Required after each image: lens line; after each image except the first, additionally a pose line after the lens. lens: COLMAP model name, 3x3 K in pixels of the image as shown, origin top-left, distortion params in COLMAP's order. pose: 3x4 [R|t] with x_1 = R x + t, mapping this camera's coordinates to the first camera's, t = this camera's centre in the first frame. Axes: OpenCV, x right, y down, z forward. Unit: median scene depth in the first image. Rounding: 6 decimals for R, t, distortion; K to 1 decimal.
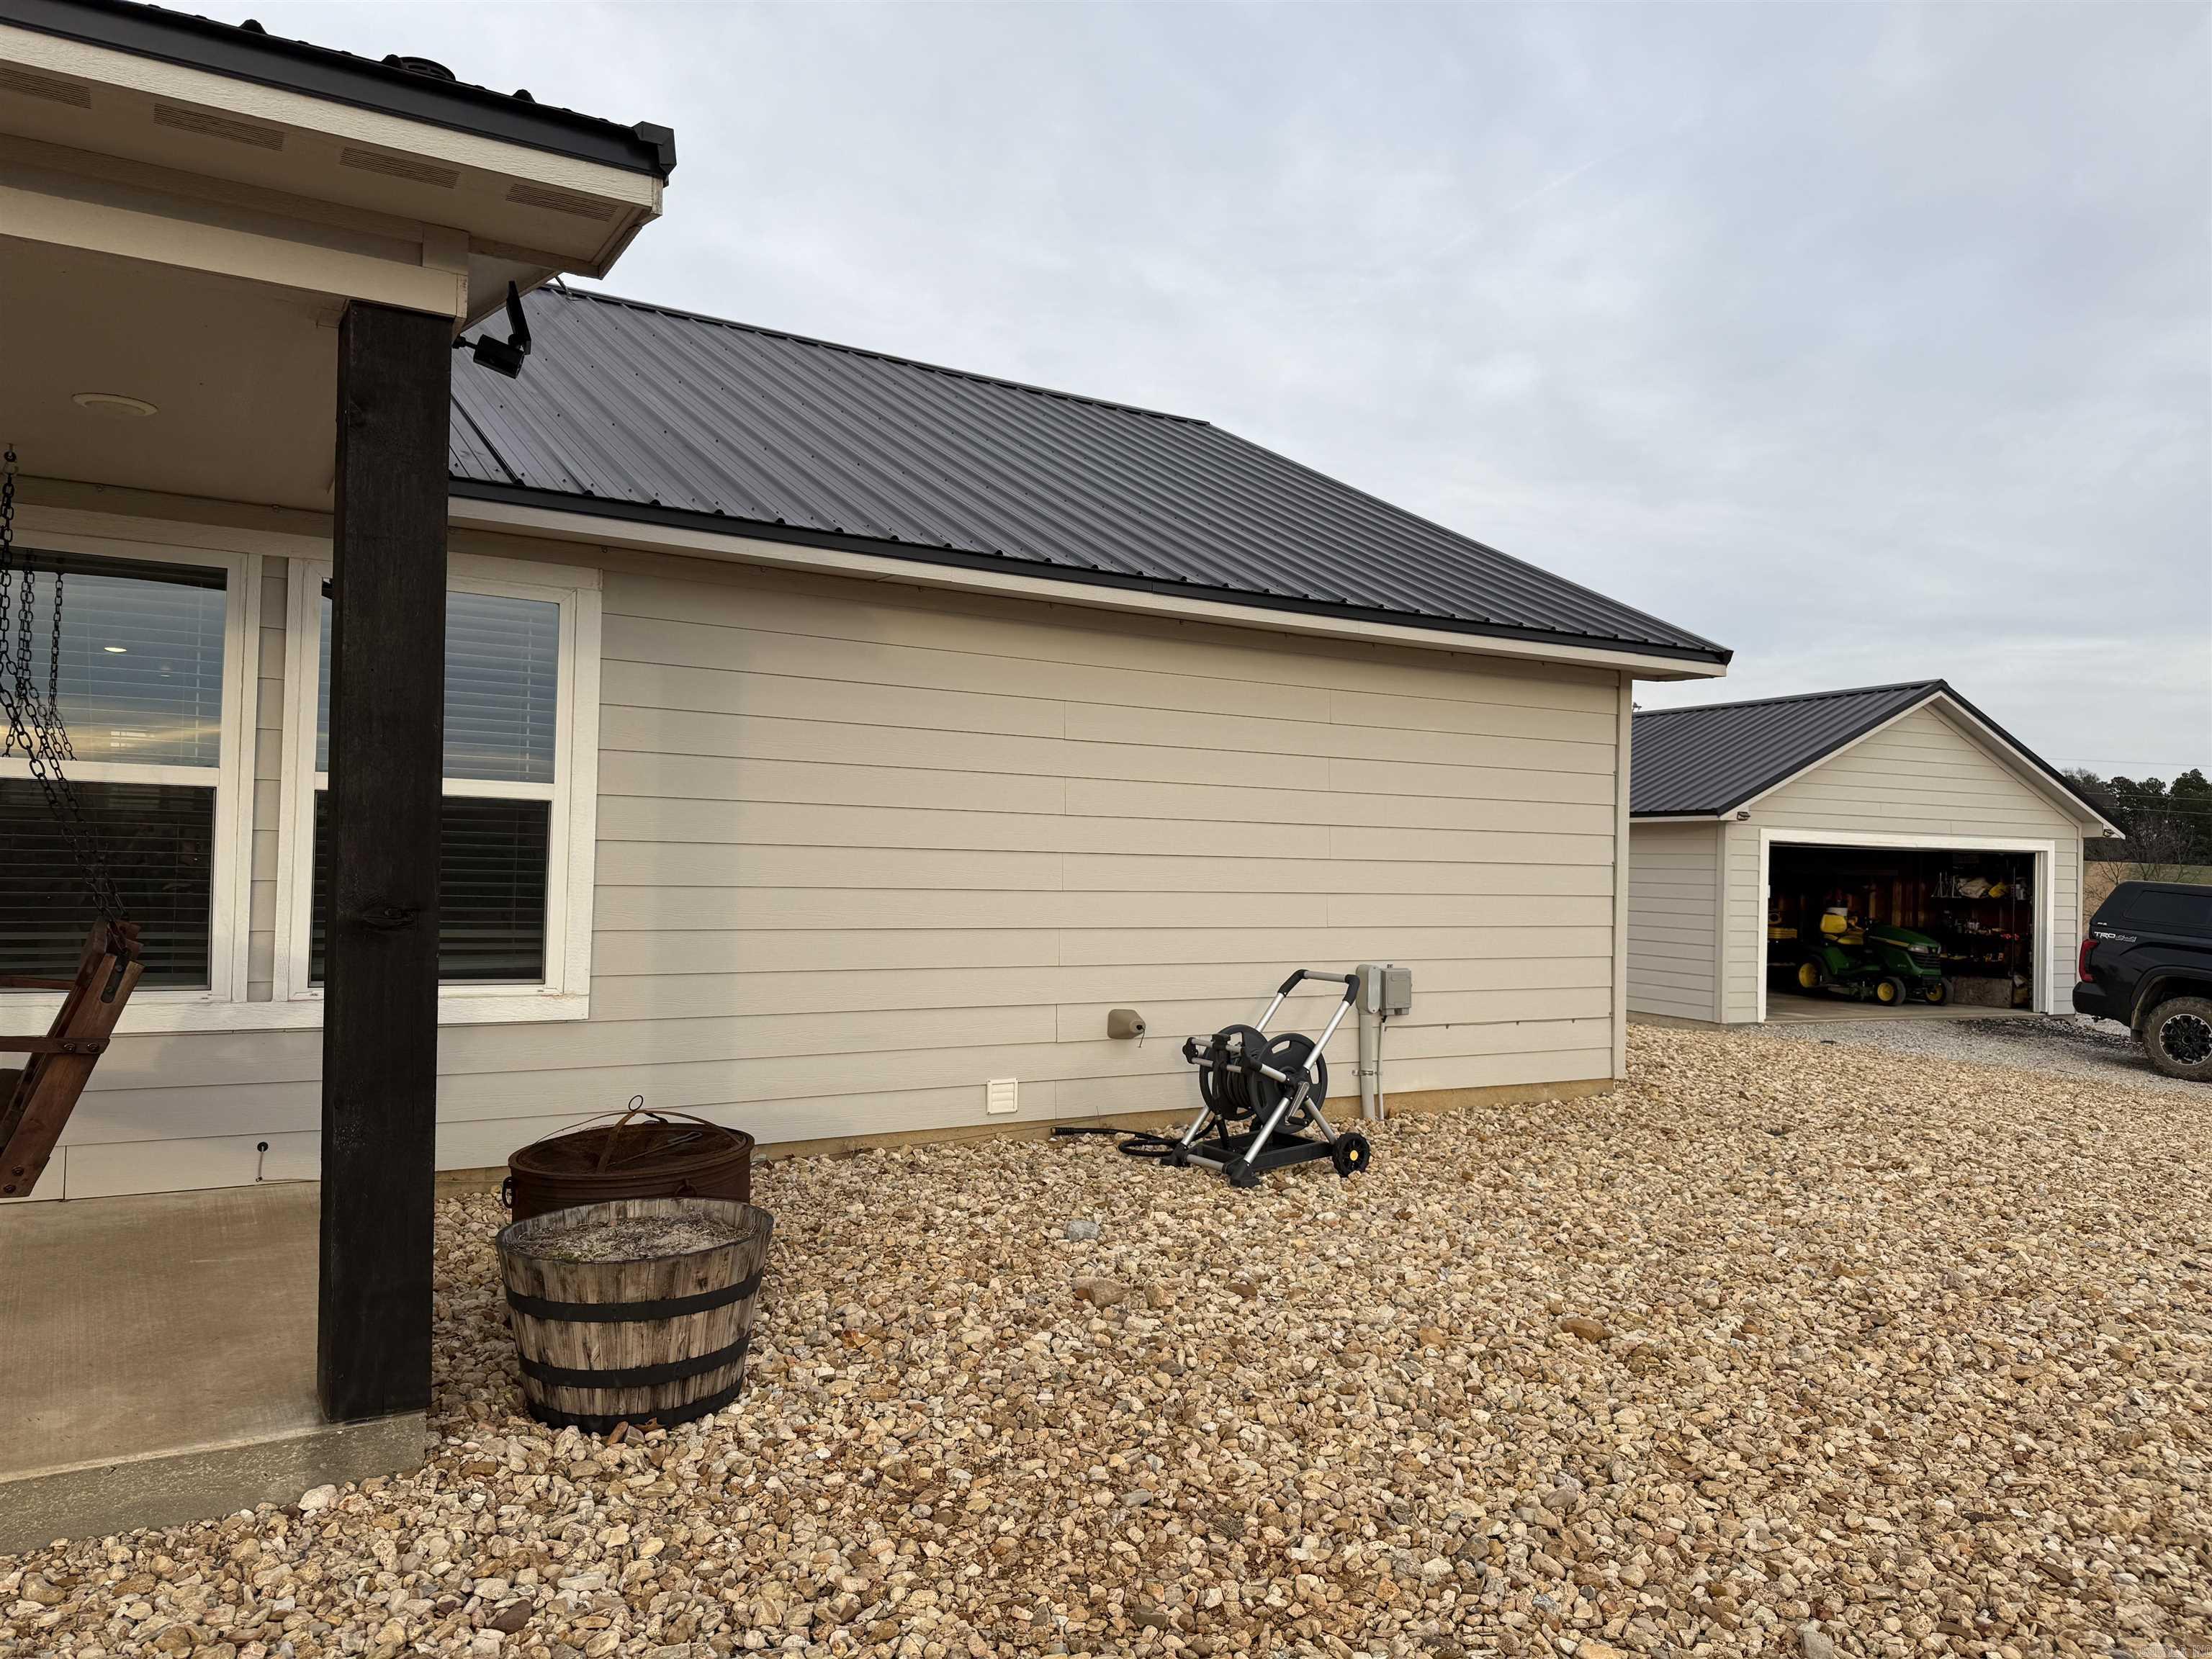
lens RADIAL K [[1555.0, 0, 1094.2], [0, 1555.0, 834.7], [0, 0, 1]] dist [0.006982, -0.008391]
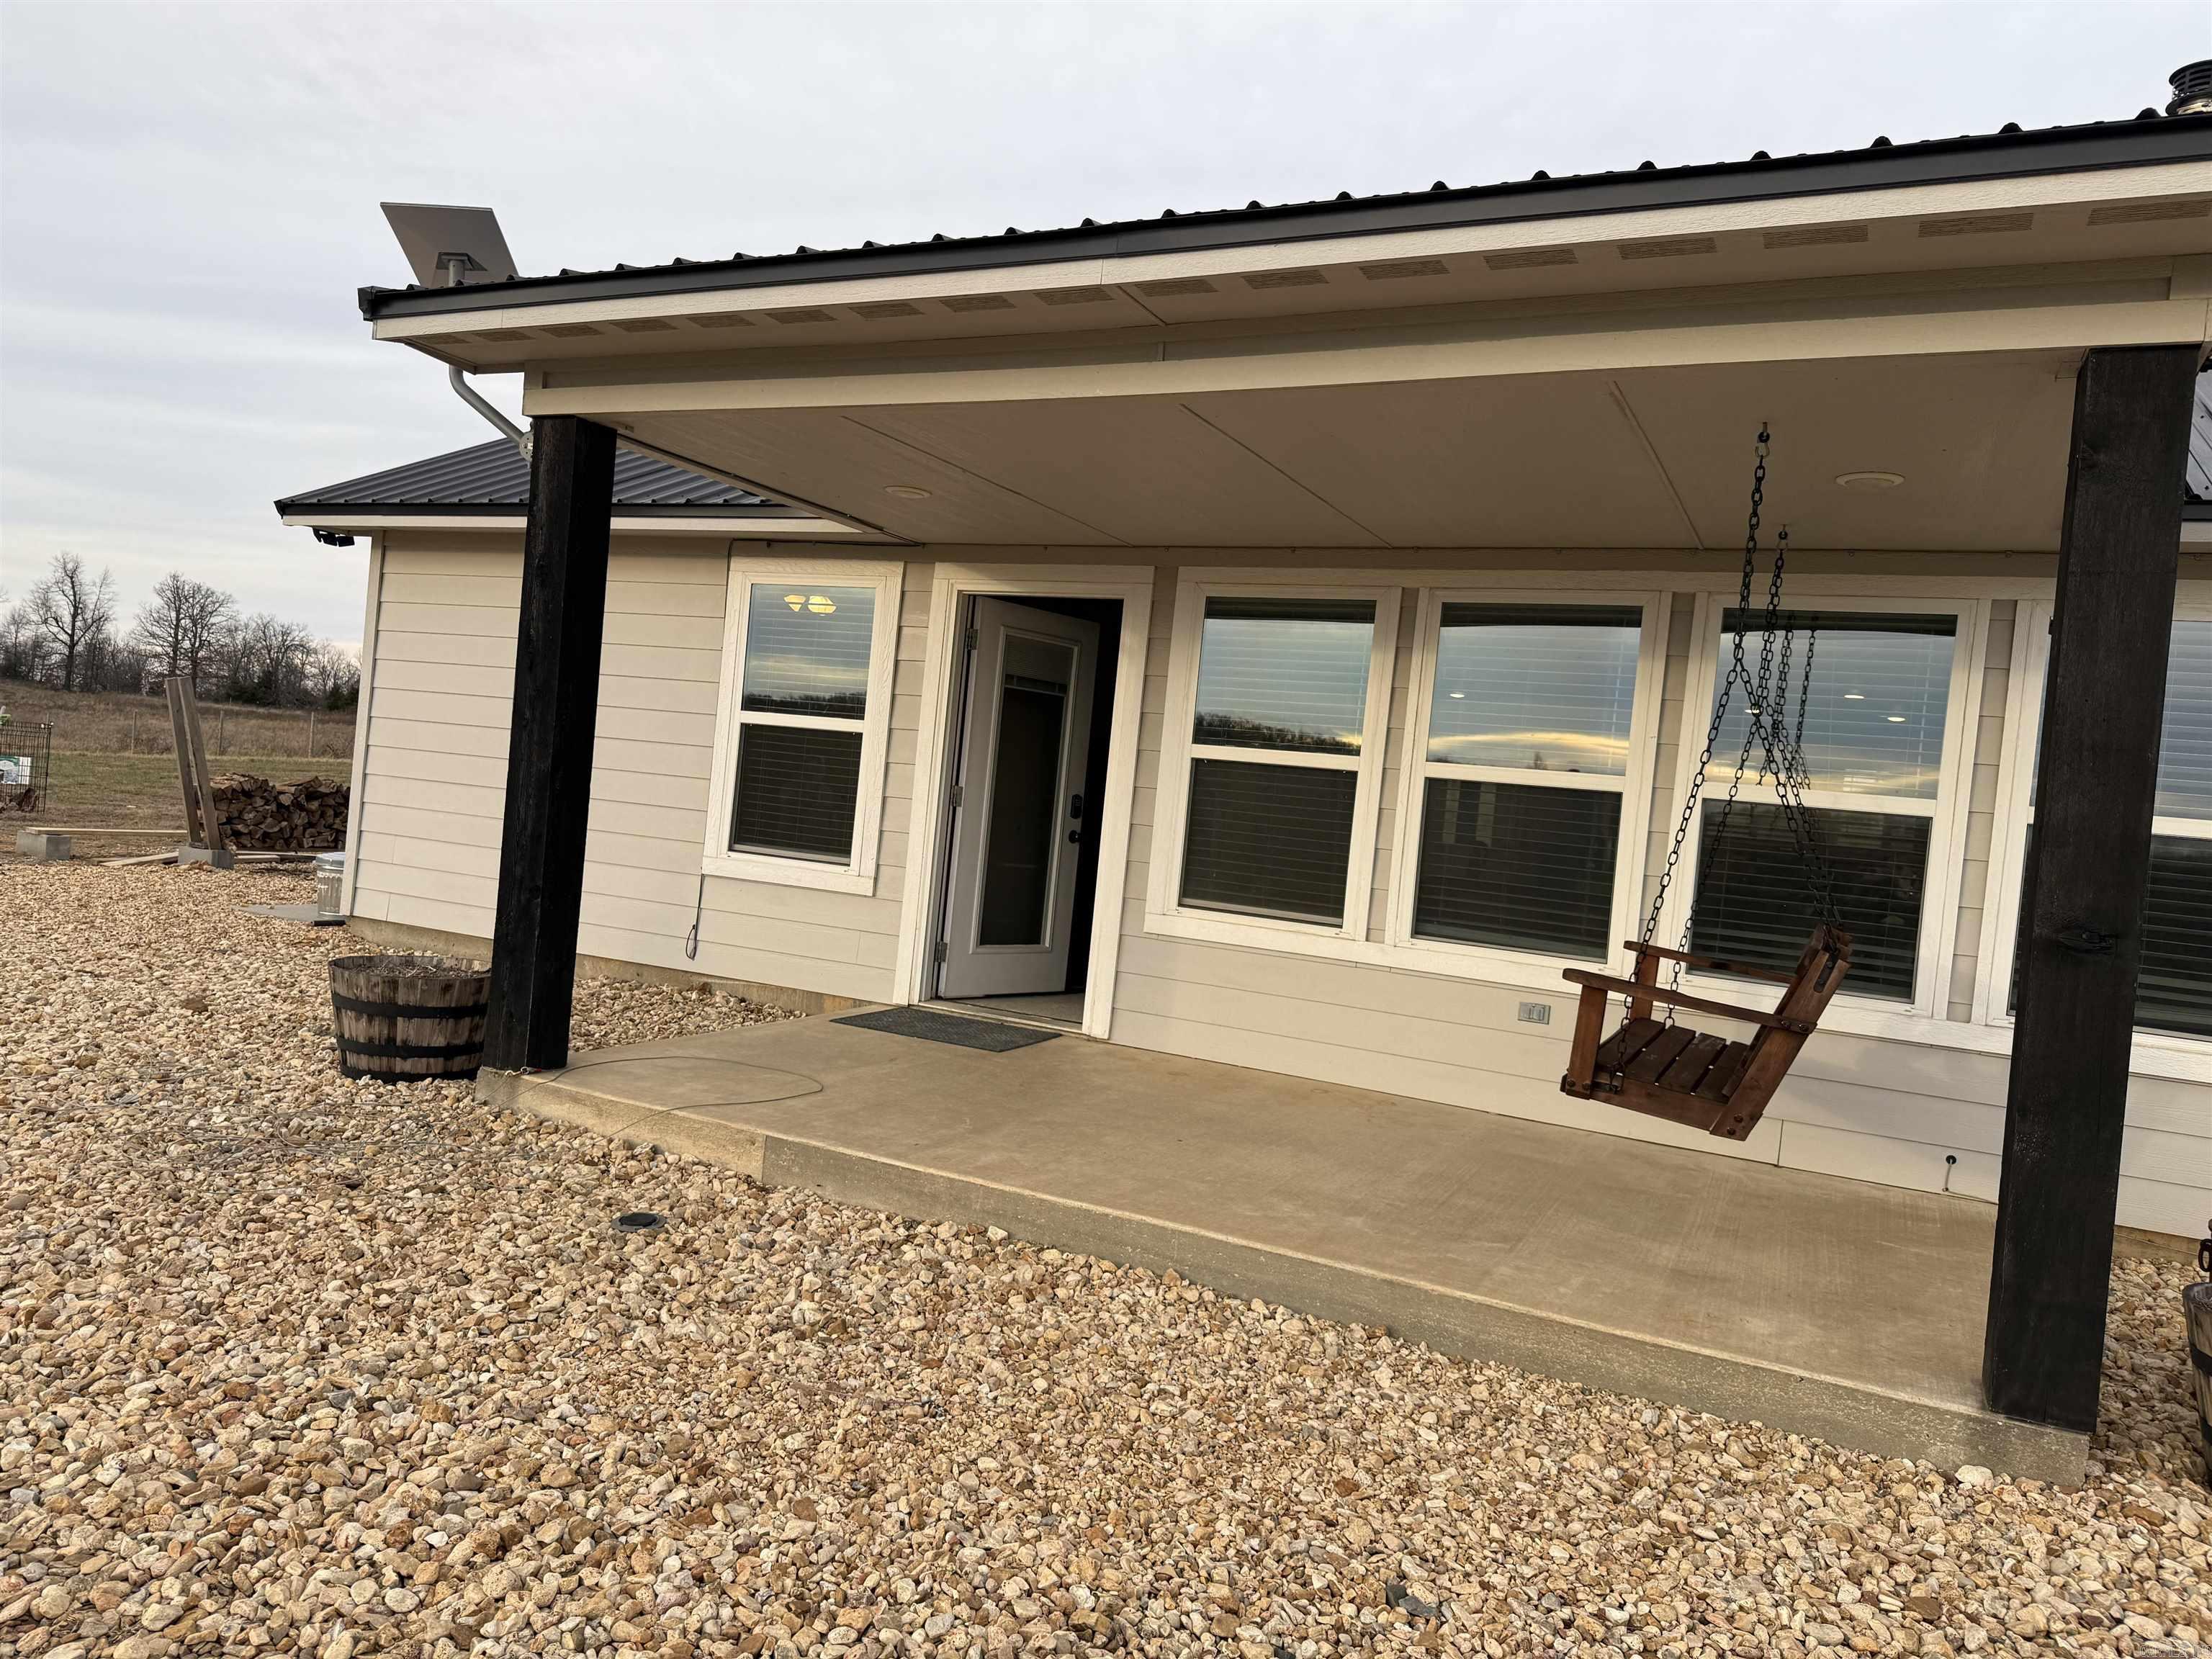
lens RADIAL K [[1555.0, 0, 1094.1], [0, 1555.0, 827.6], [0, 0, 1]] dist [0.006982, -0.008391]
pose [[0.530905, 0.041504, -0.846415, 0.064290], [-0.071744, 0.997415, 0.003907, 0.021124], [0.844389, 0.058651, 0.532510, -0.101163]]
